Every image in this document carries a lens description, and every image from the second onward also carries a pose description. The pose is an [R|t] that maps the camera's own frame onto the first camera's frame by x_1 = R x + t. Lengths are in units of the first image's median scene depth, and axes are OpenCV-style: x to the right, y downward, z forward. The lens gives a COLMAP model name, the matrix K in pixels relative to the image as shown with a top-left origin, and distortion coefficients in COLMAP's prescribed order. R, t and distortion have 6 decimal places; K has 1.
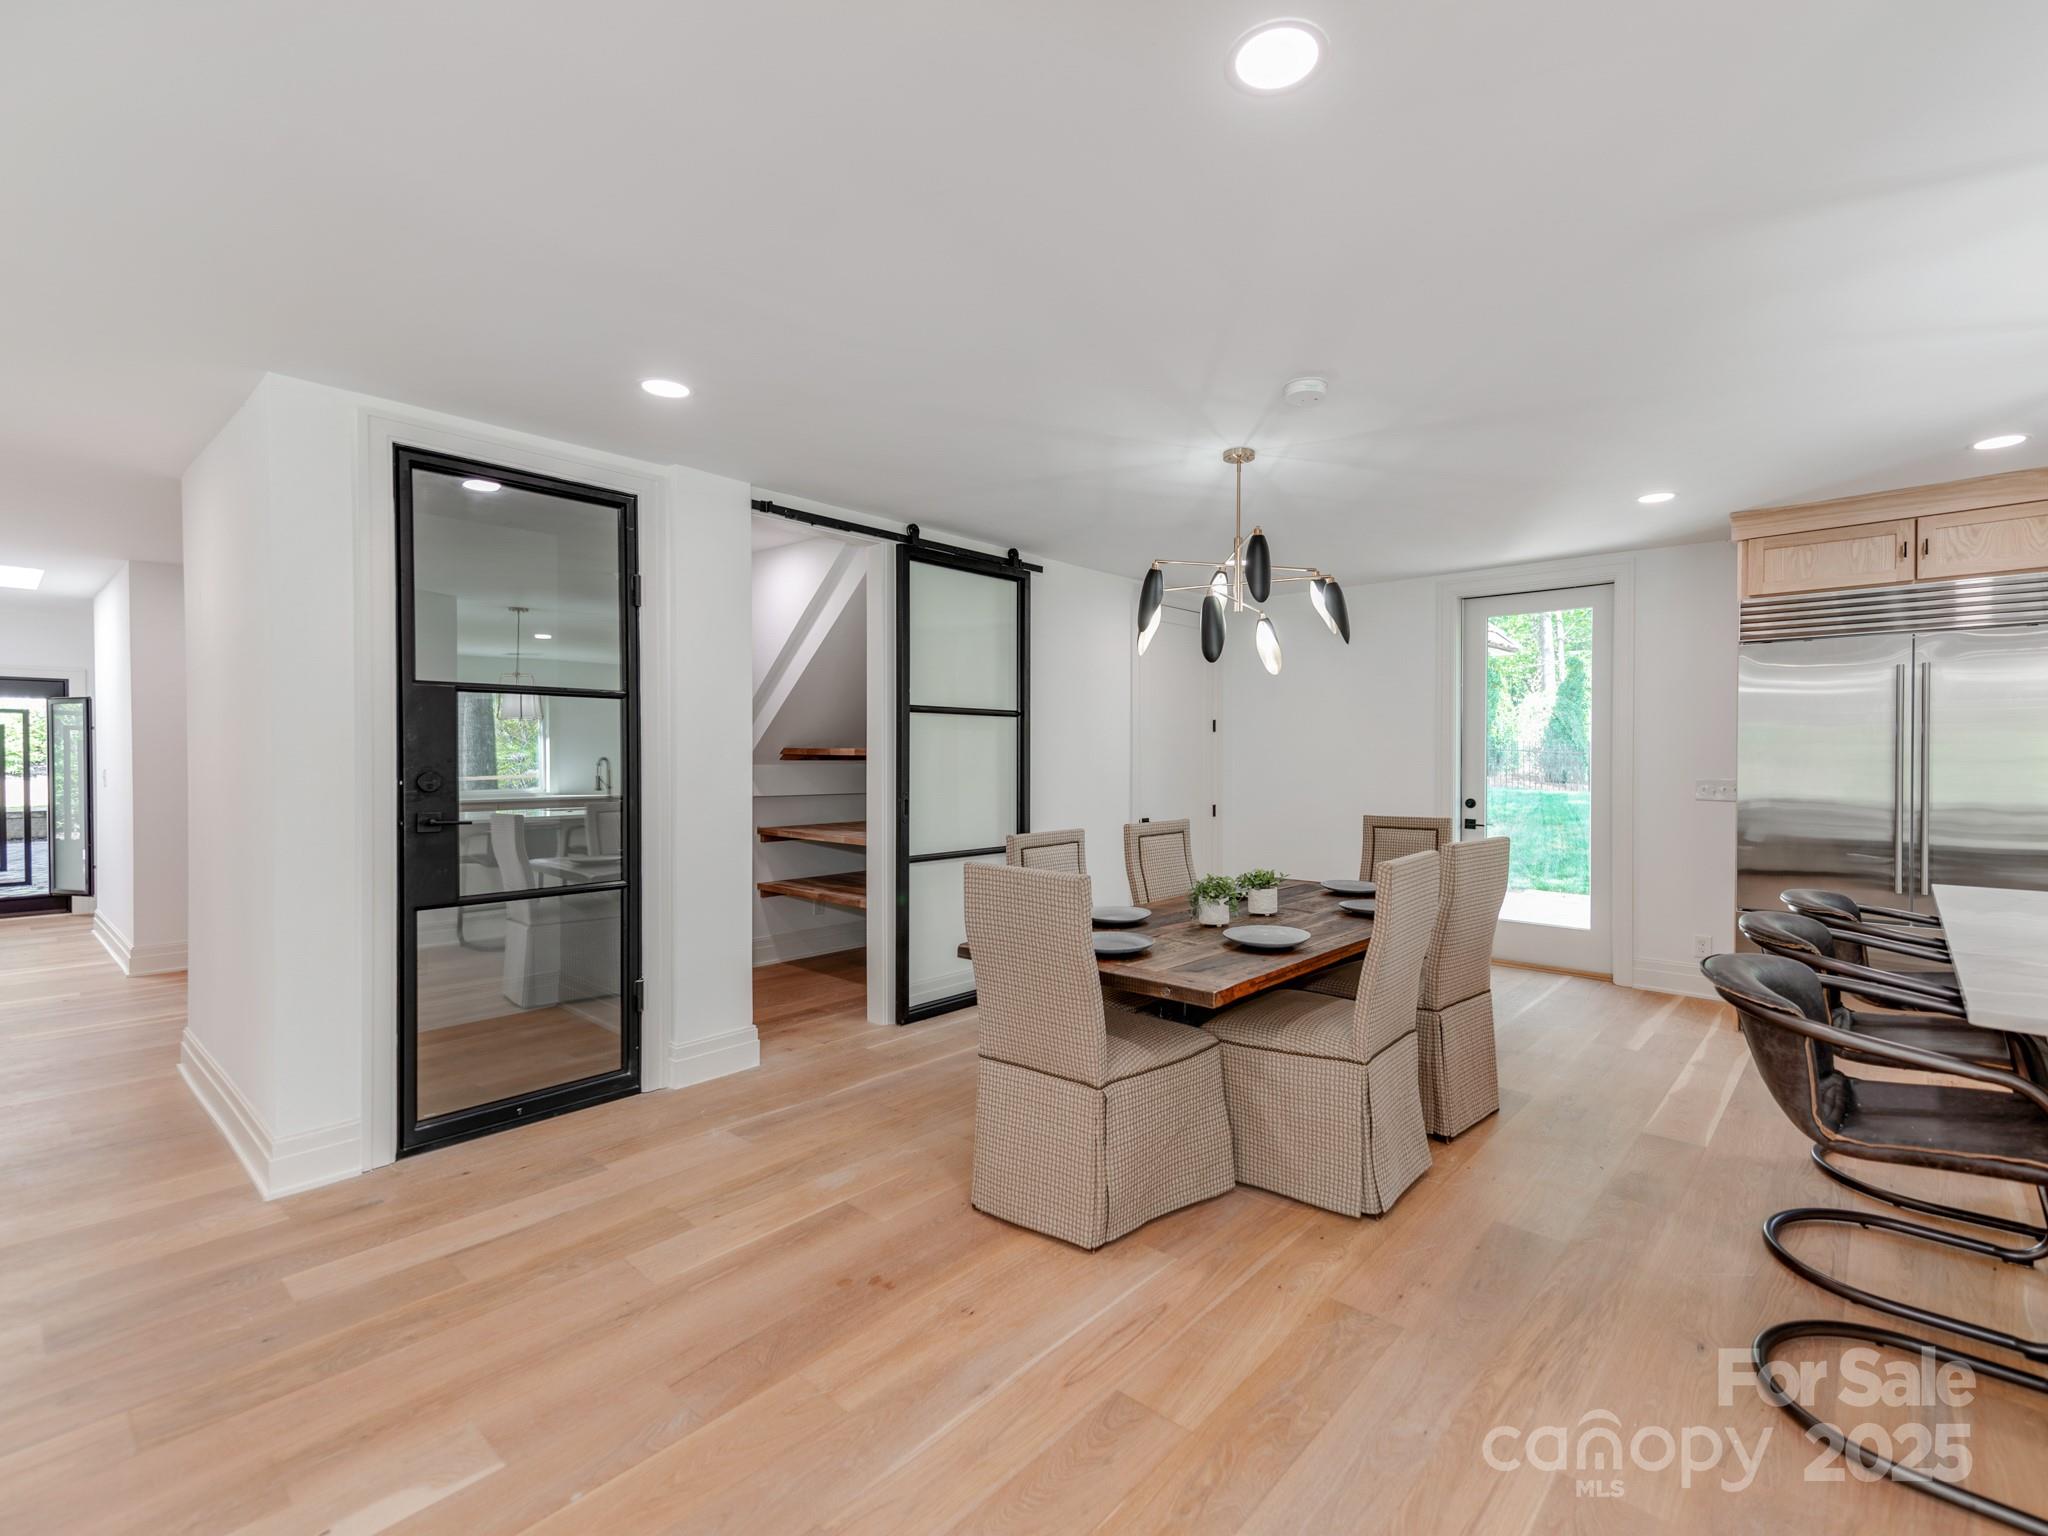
lens RADIAL K [[976.5, 0, 1024.0], [0, 976.5, 768.0], [0, 0, 1]] dist [0.000040, 0.000153]
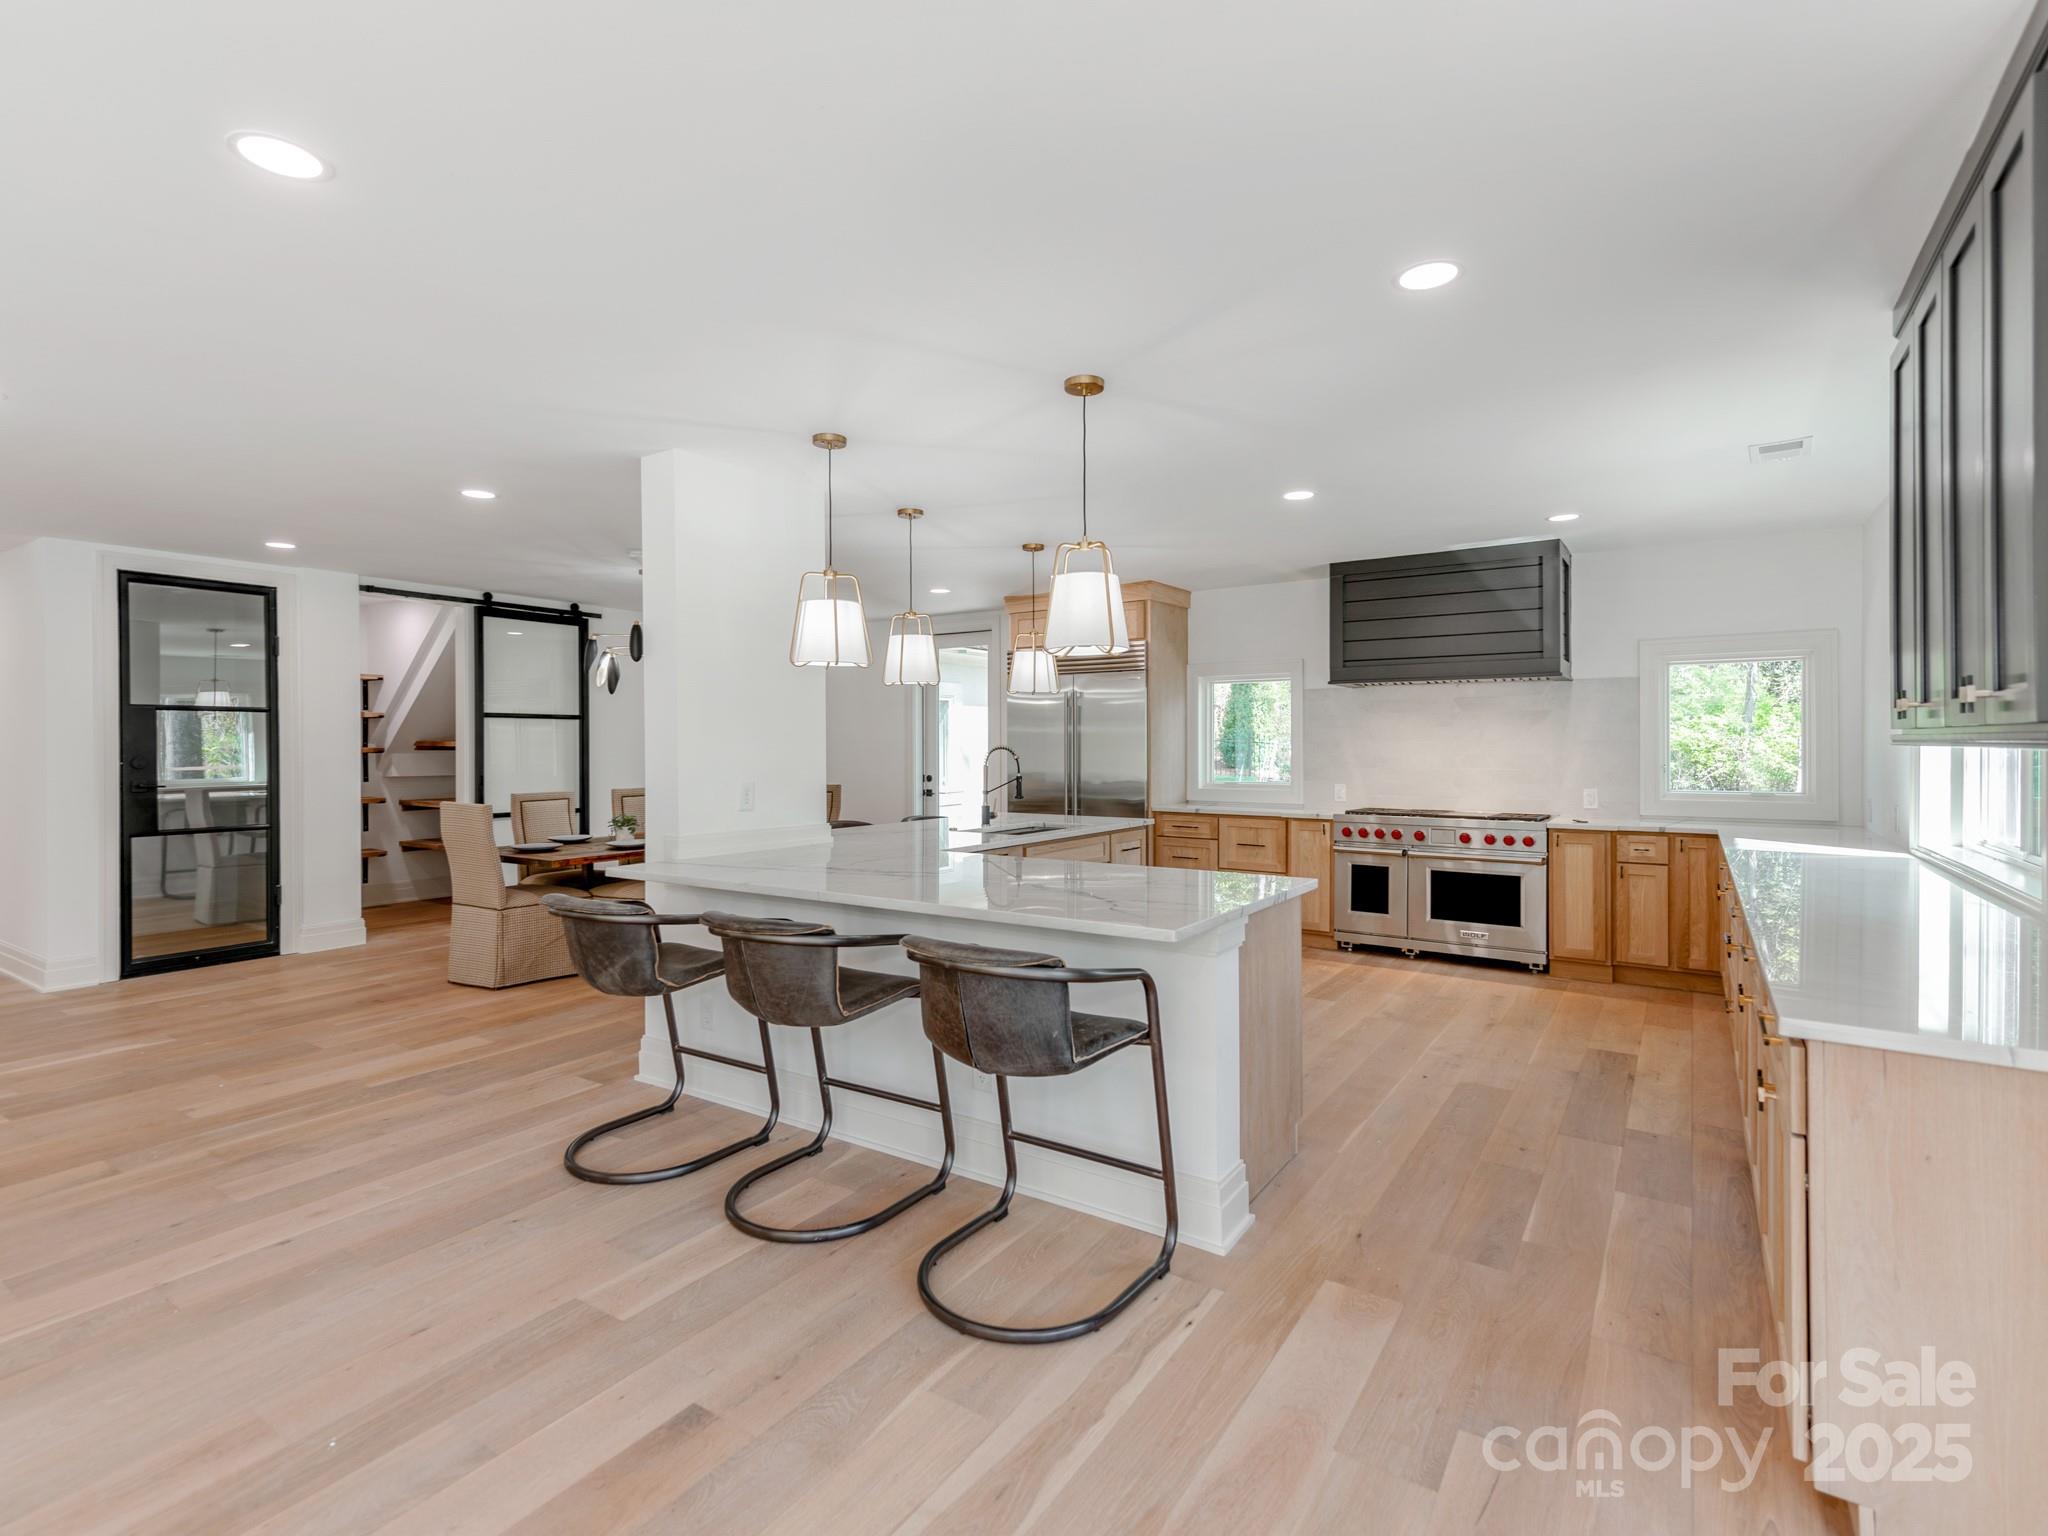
lens RADIAL K [[1137.7, 0, 1028.0], [0, 1137.7, 753.4], [0, 0, 1]] dist [-0.002427, -0.002597]
pose [[0.992590, -0.004323, 0.121438, 0.557762], [0.004979, 0.999975, -0.005094, 0.012057], [-0.121413, 0.005660, 0.992586, -0.932928]]
